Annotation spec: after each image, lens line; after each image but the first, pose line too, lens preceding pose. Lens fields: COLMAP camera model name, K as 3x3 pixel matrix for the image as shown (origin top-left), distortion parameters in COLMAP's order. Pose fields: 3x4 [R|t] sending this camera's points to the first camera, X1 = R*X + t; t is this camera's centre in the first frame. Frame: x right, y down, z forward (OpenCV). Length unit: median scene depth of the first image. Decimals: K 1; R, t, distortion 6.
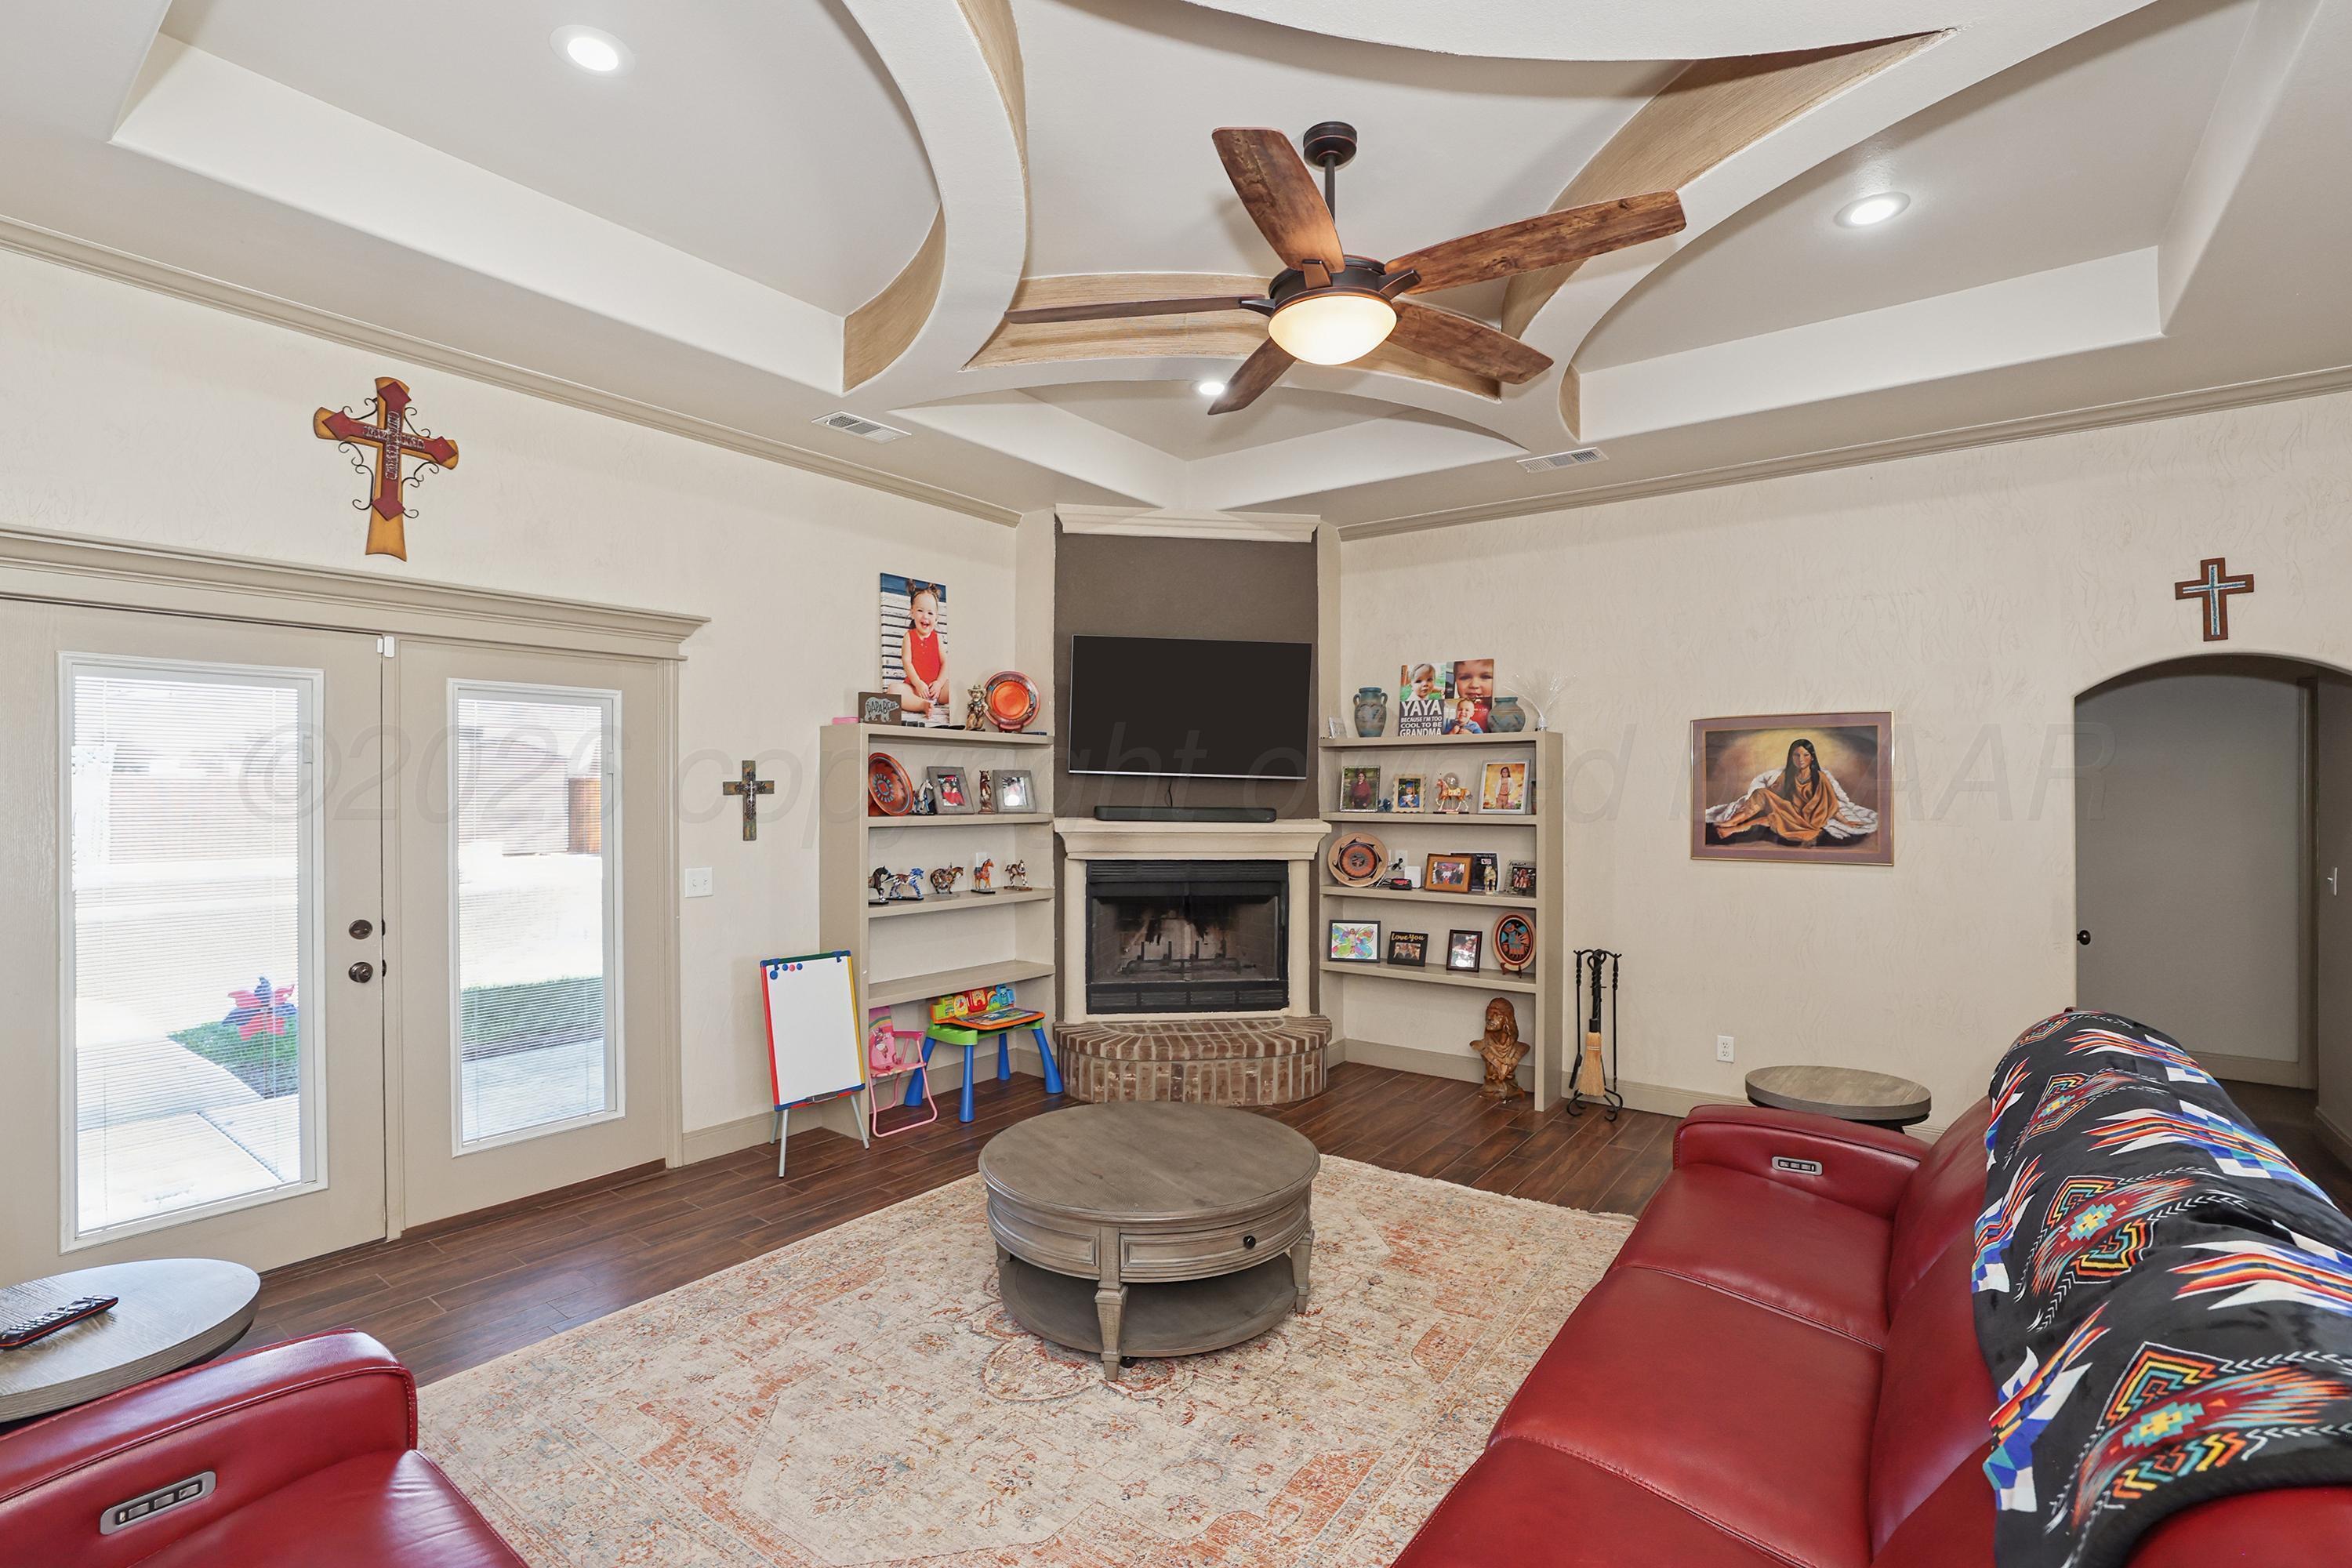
lens RADIAL K [[1039.5, 0, 1159.3], [0, 1039.5, 779.5], [0, 0, 1]] dist [-0.042824, 0.017295]
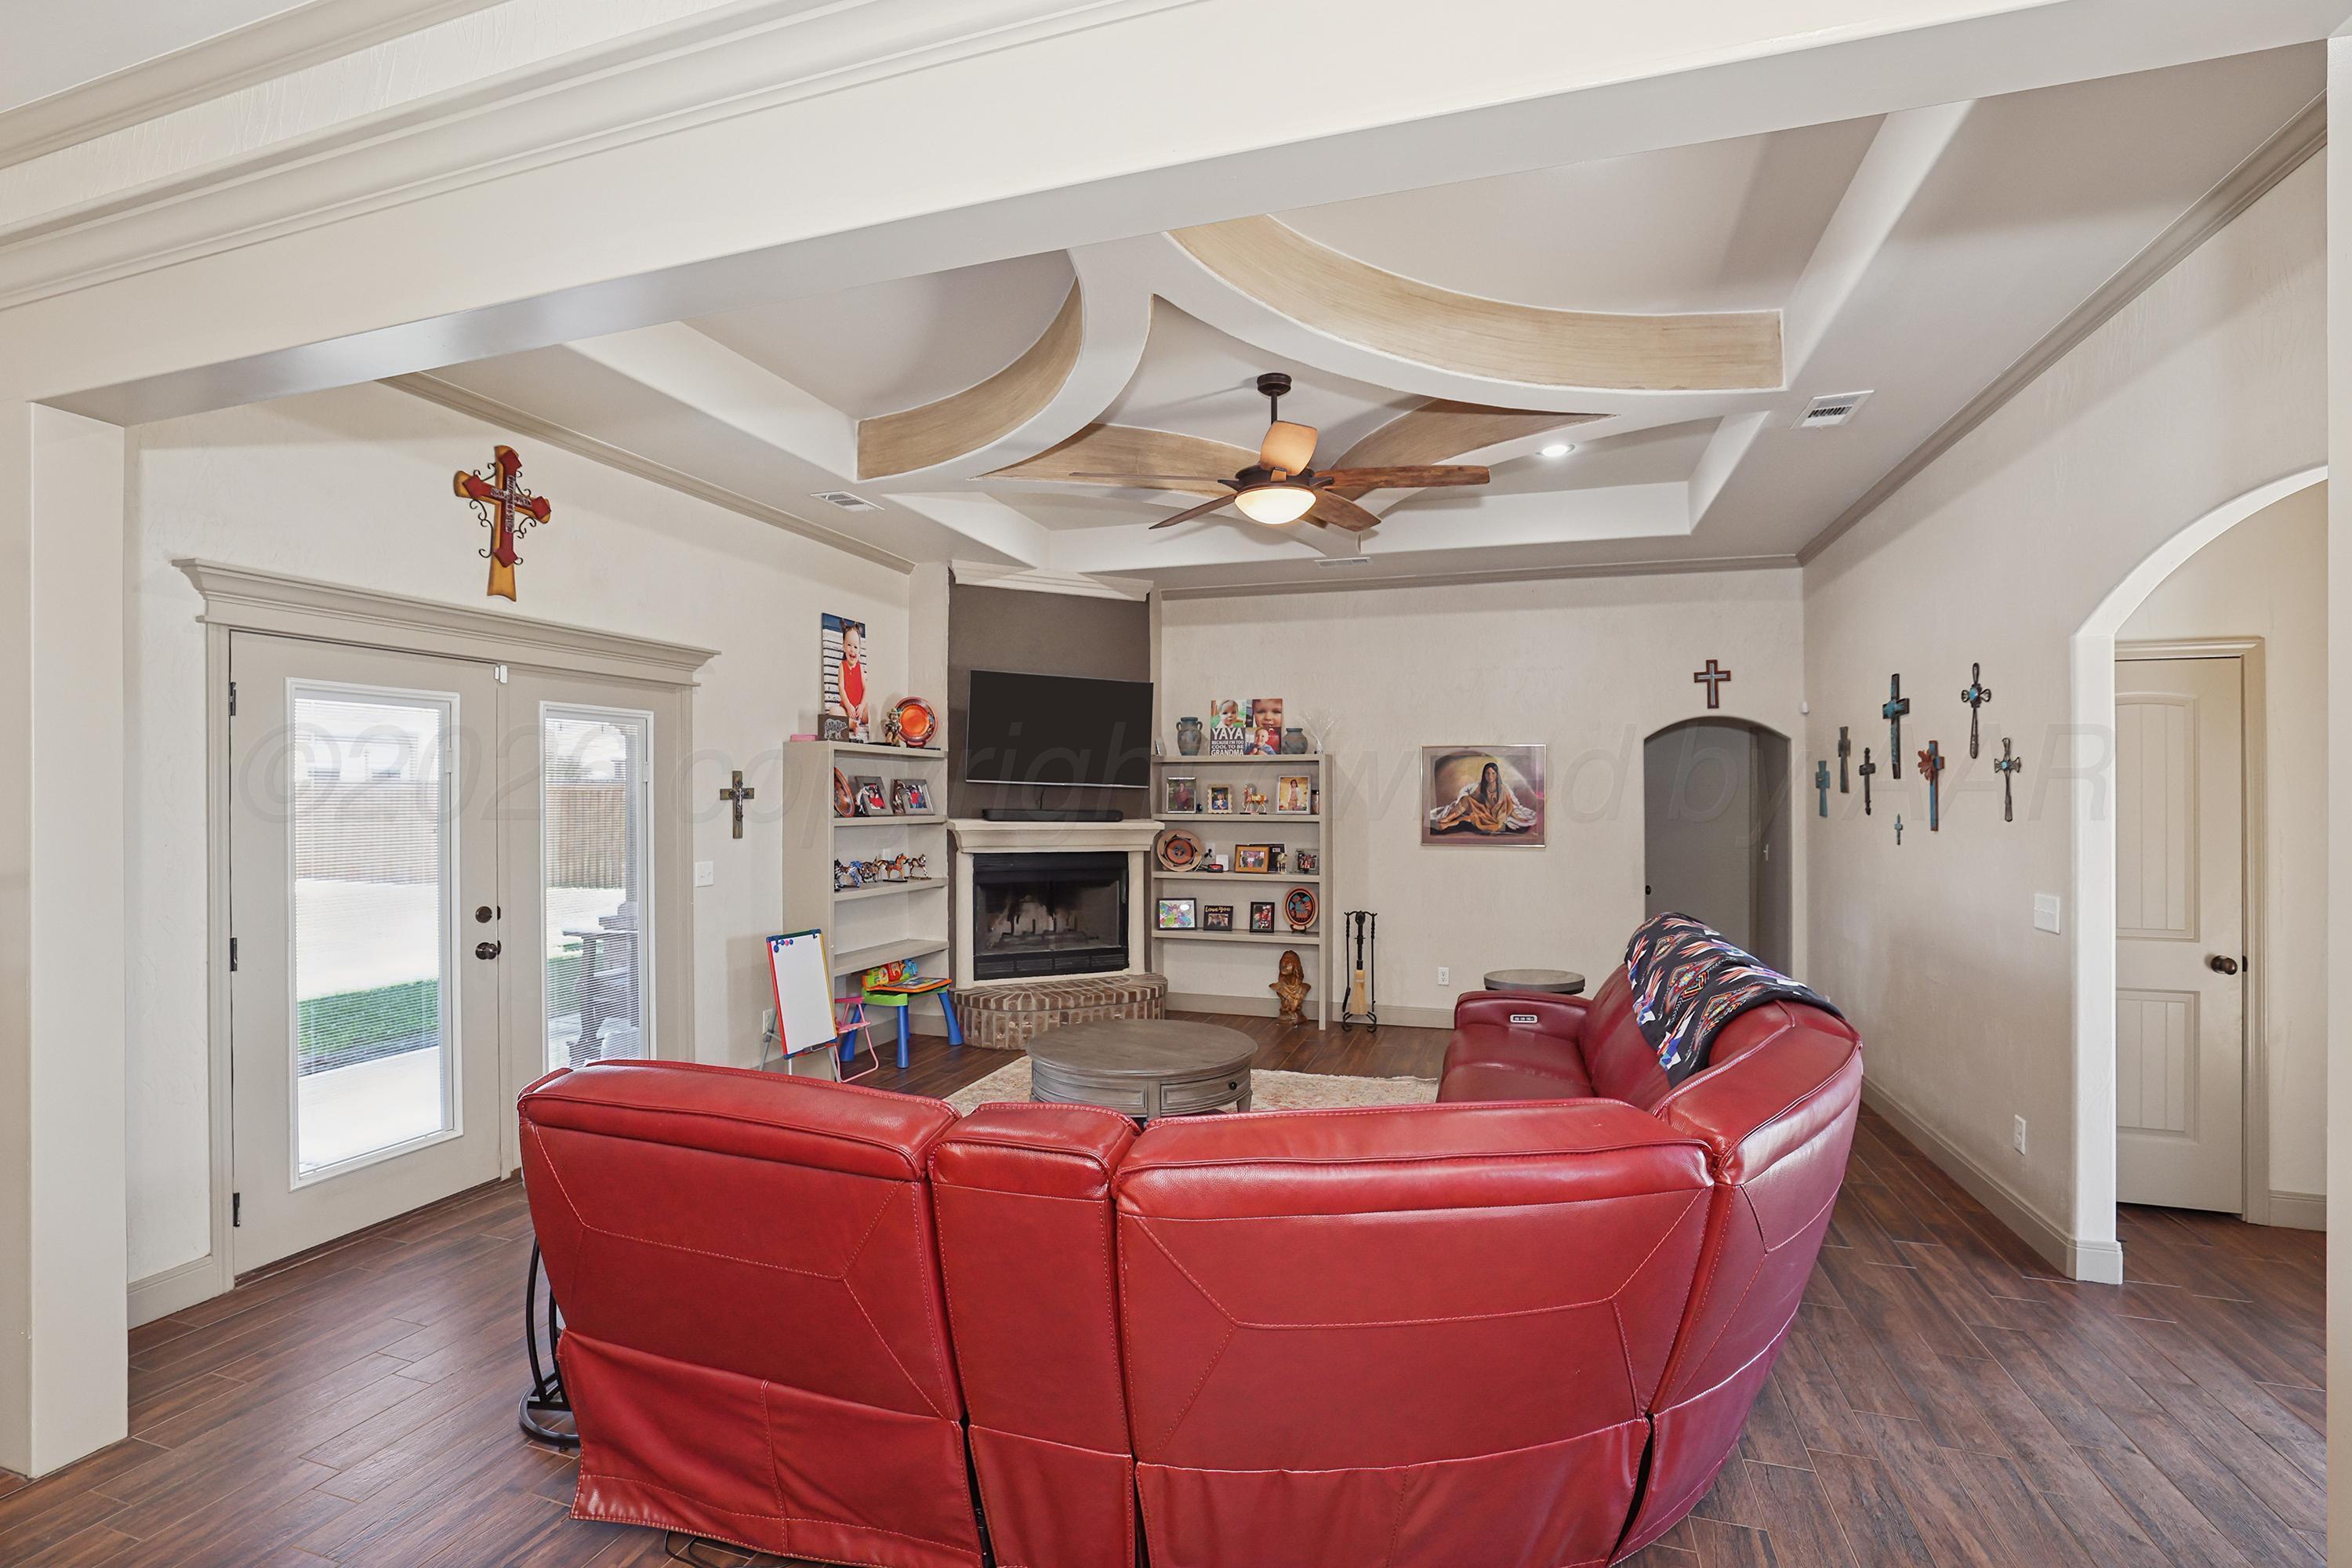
lens RADIAL K [[1039.5, 0, 1159.3], [0, 1039.5, 779.5], [0, 0, 1]] dist [-0.042824, 0.017295]
pose [[0.947830, 0.006502, 0.318709, -0.269082], [-0.004977, 0.999972, -0.005600, -0.003787], [-0.318736, 0.003722, 0.947836, -0.235000]]
